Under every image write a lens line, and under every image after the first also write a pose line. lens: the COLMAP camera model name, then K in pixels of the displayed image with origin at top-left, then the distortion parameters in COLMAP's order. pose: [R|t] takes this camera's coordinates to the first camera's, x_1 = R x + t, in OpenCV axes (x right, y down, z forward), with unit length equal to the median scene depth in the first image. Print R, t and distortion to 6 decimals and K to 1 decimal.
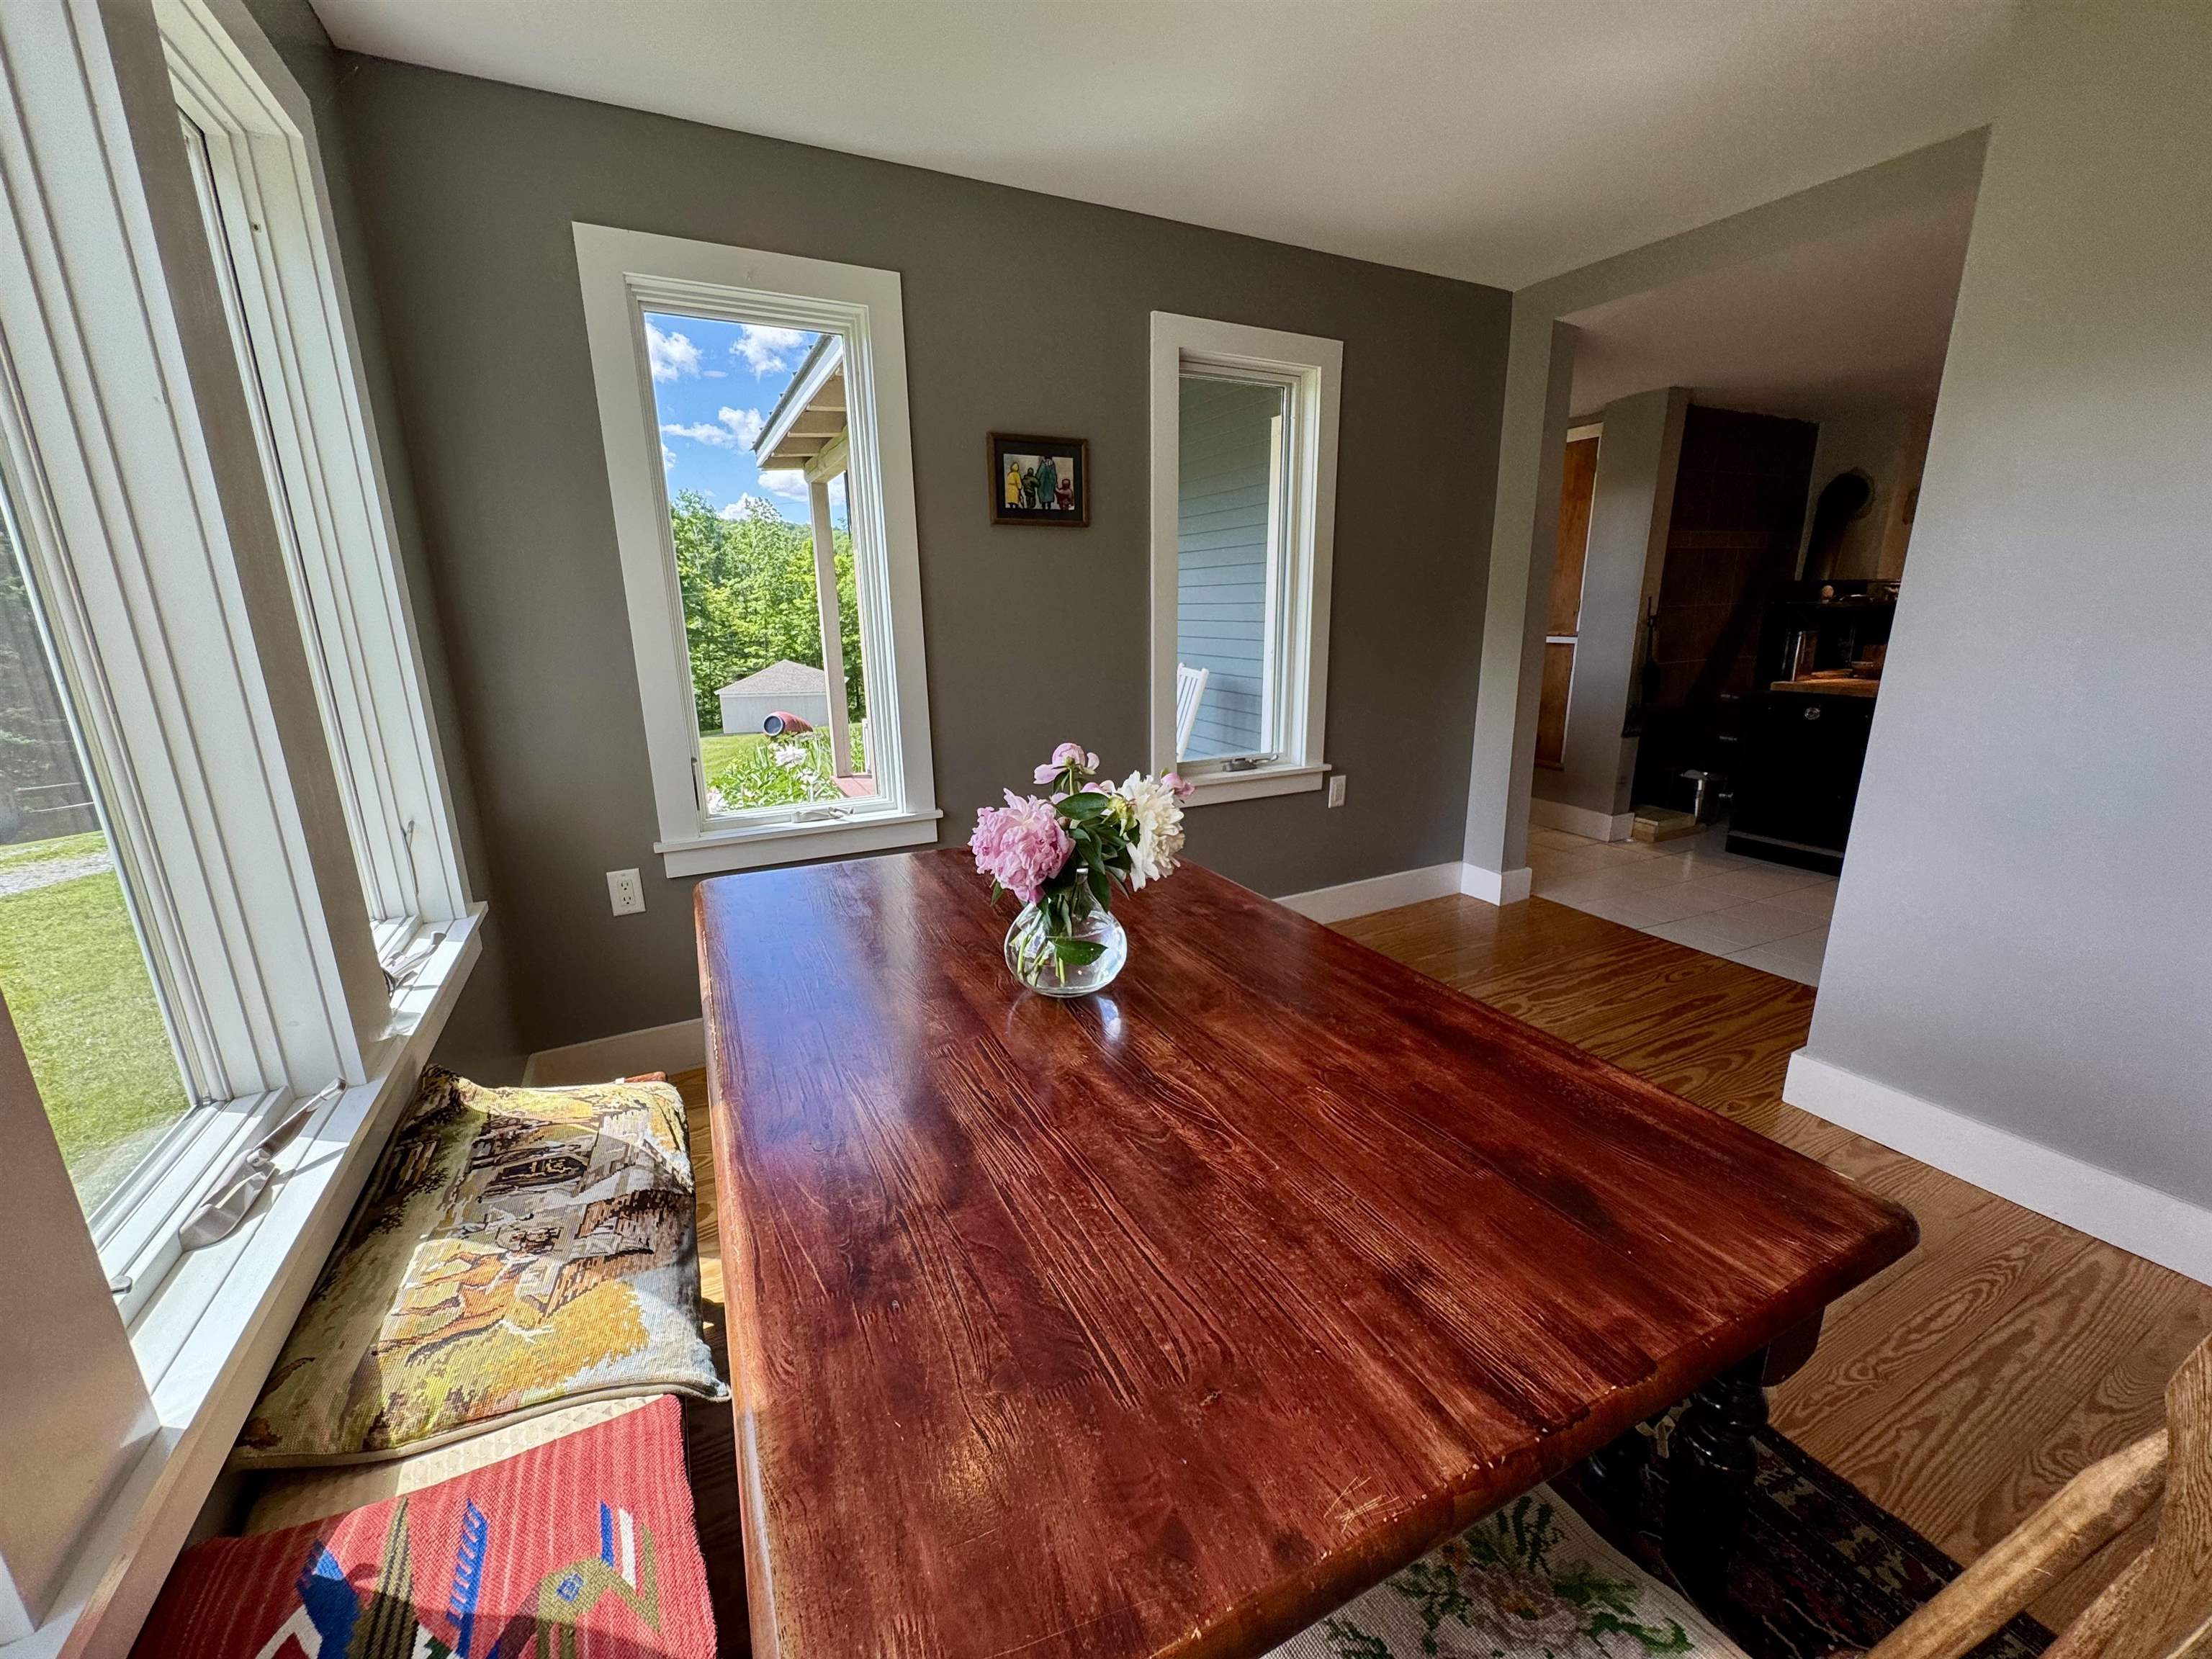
lens RADIAL K [[881.1, 0, 1109.2], [0, 881.1, 826.9], [0, 0, 1]] dist [-0.002831, 0.000428]
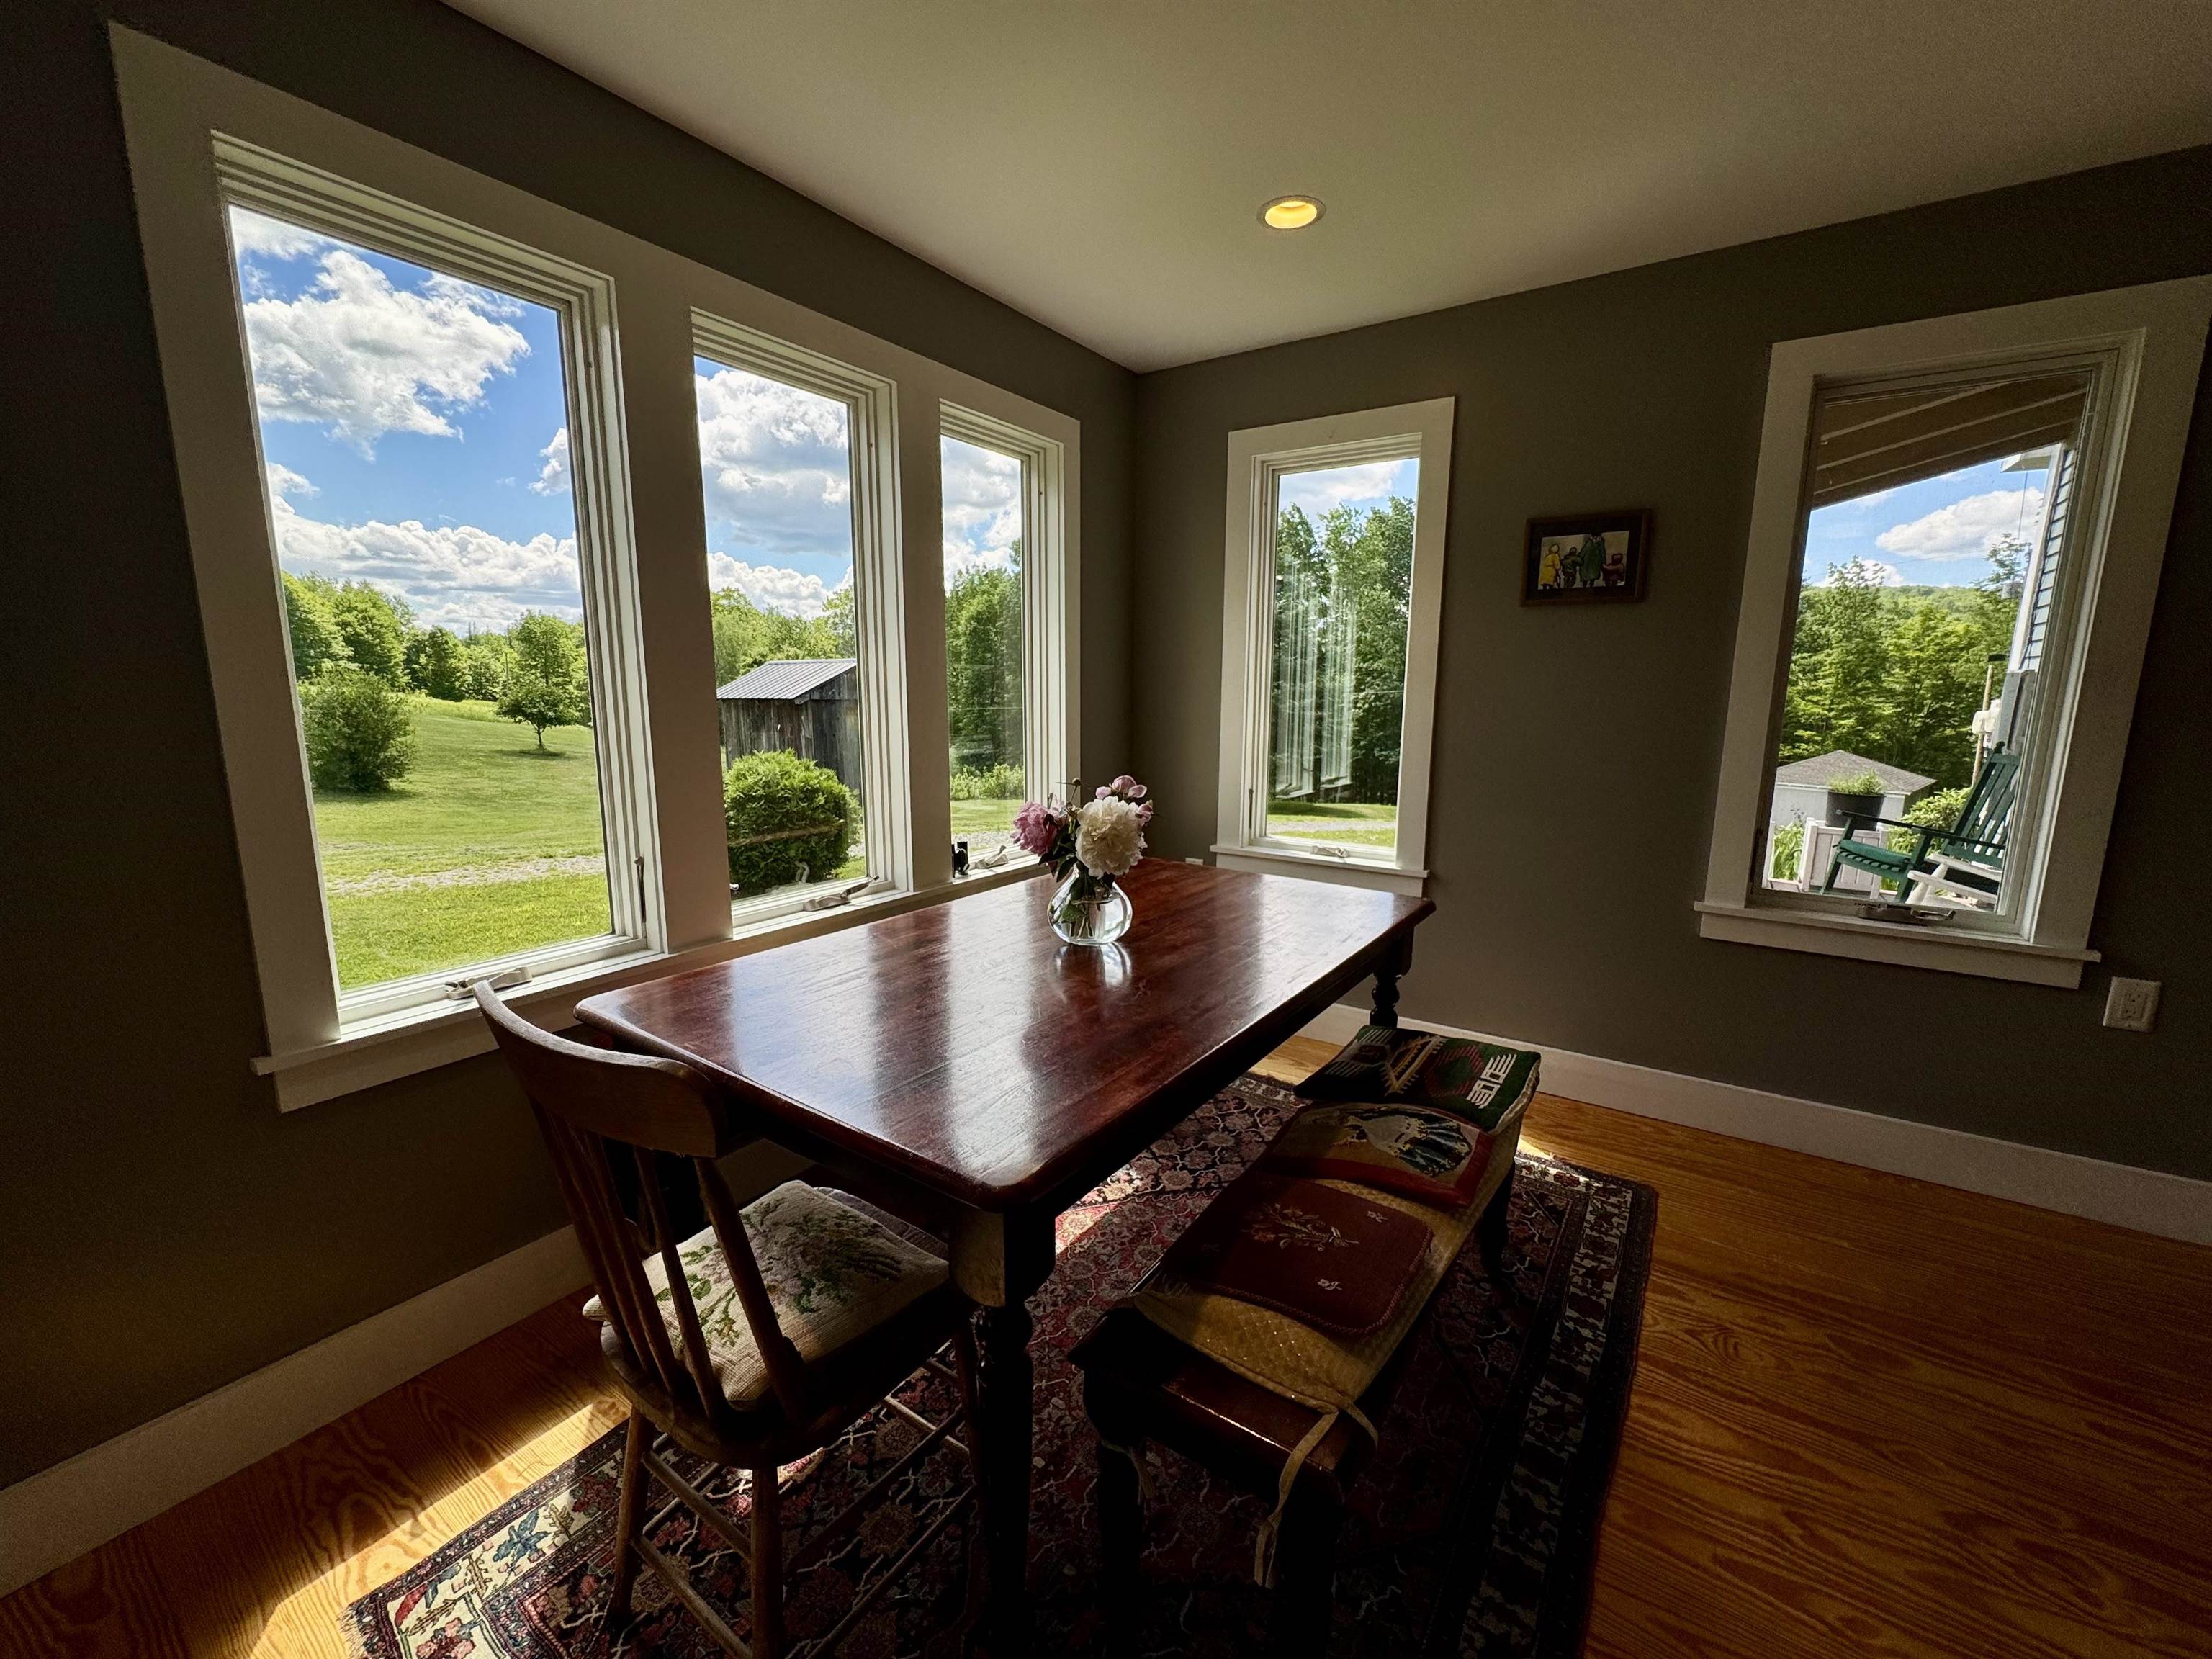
lens RADIAL K [[881.1, 0, 1113.9], [0, 881.1, 834.5], [0, 0, 1]] dist [-0.002831, 0.000428]
pose [[0.477961, 0.165414, -0.862665, 0.548018], [-0.228225, 0.971765, 0.059886, -0.039525], [0.848214, 0.168258, 0.502218, 0.129199]]
